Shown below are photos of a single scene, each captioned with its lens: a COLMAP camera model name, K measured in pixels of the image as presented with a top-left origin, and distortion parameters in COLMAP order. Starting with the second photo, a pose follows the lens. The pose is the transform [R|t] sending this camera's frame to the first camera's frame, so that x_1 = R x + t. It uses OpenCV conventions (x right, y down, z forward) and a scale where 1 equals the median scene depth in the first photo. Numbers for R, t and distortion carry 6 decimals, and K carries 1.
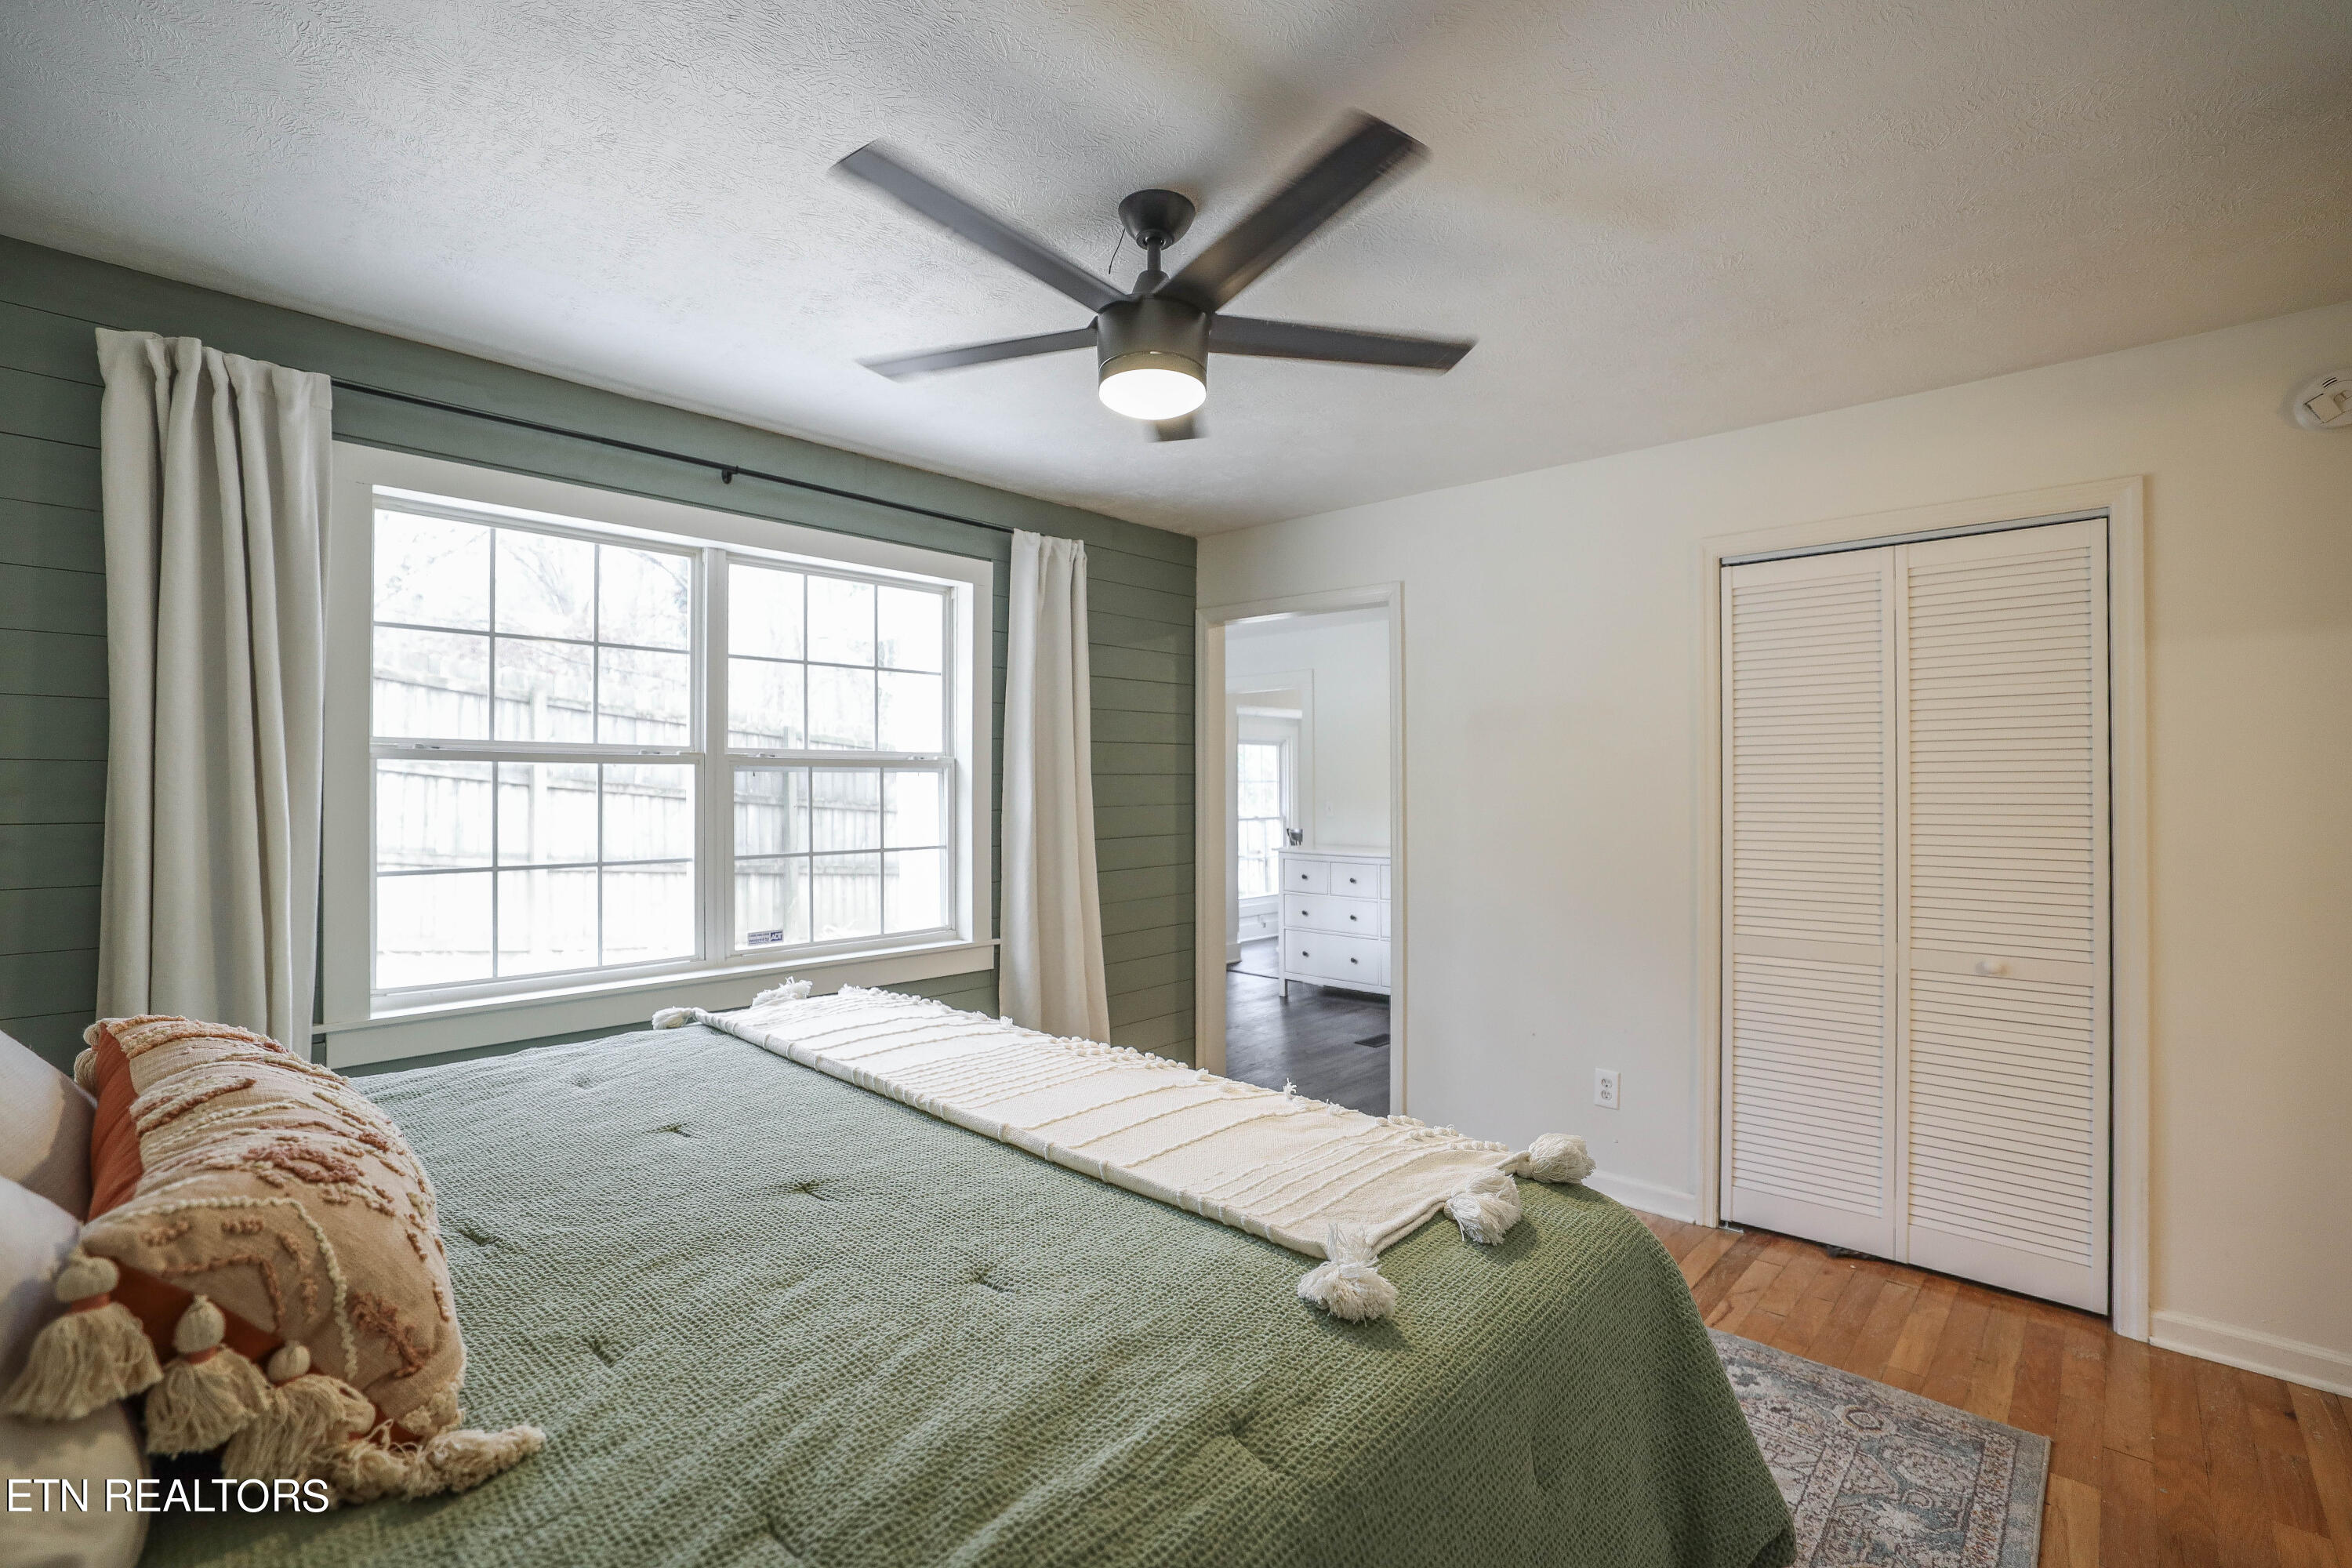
lens RADIAL K [[1049.5, 0, 1174.5], [0, 1049.5, 782.8], [0, 0, 1]] dist [-0.005050, 0.000841]
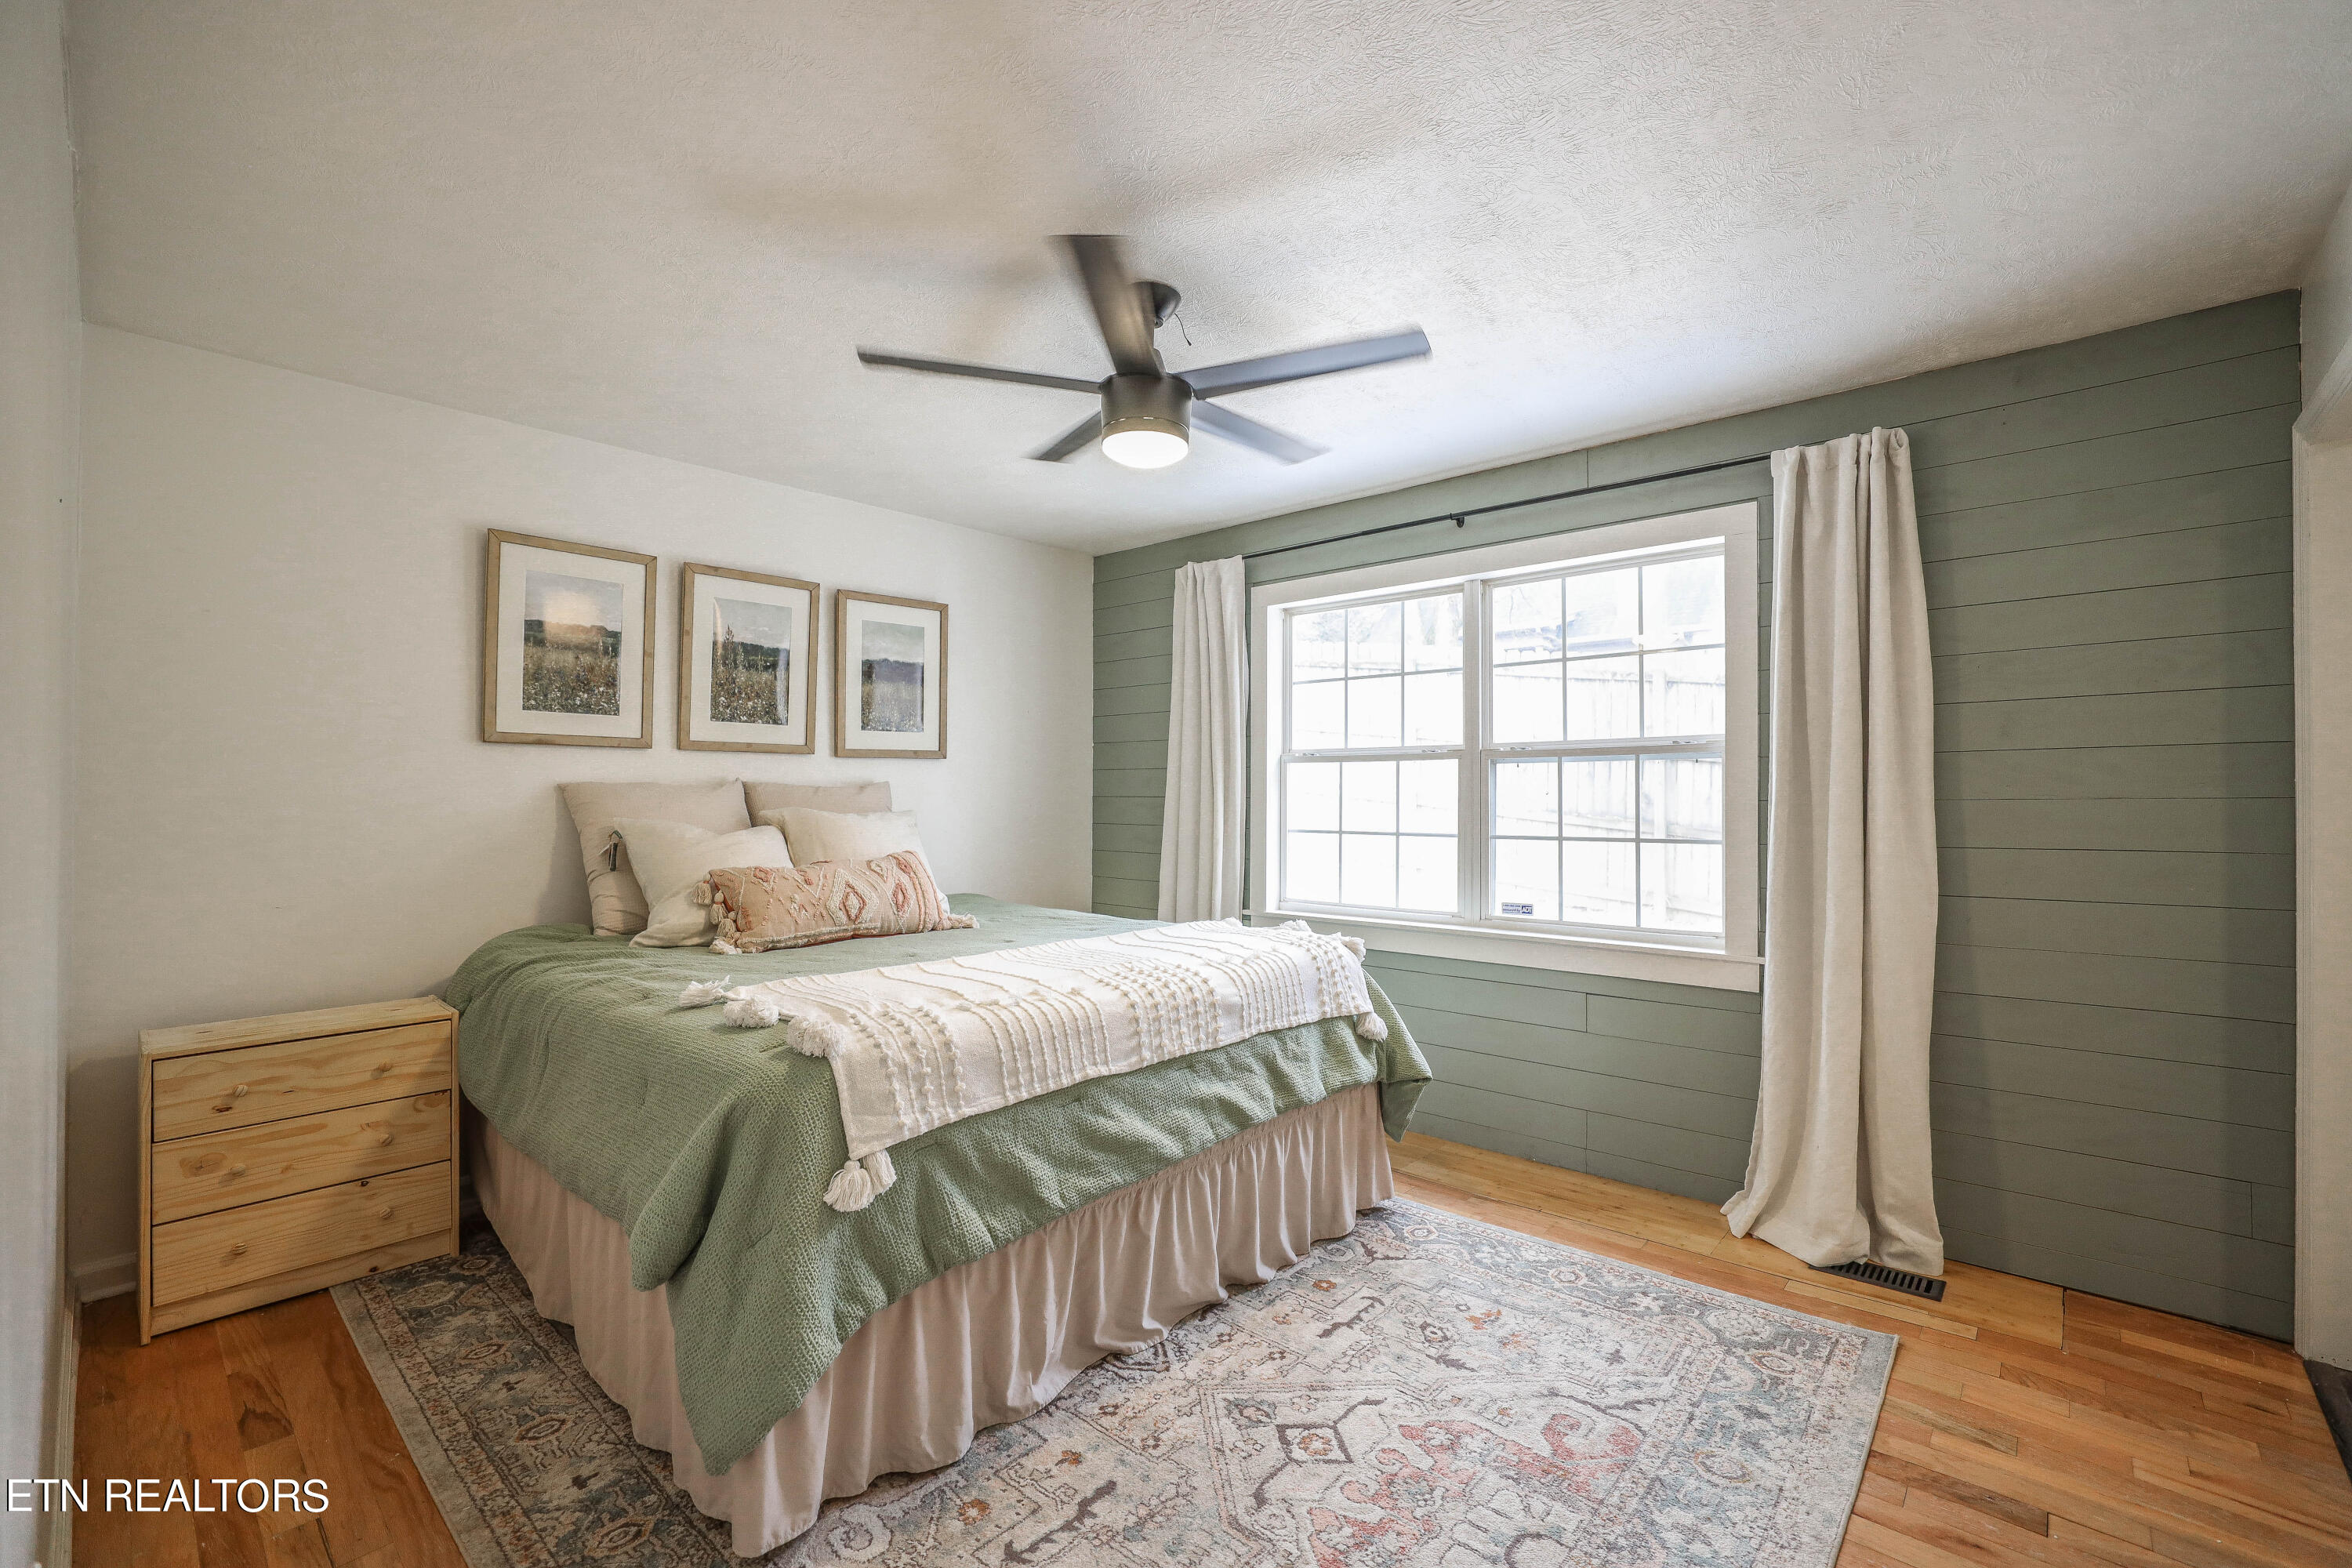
lens RADIAL K [[1049.5, 0, 1174.6], [0, 1049.5, 785.9], [0, 0, 1]] dist [-0.005050, 0.000841]
pose [[0.022180, -0.012005, -0.999682, 0.758588], [0.002336, 0.999926, -0.011956, 0.027918], [0.999751, -0.002070, 0.022206, 0.620527]]
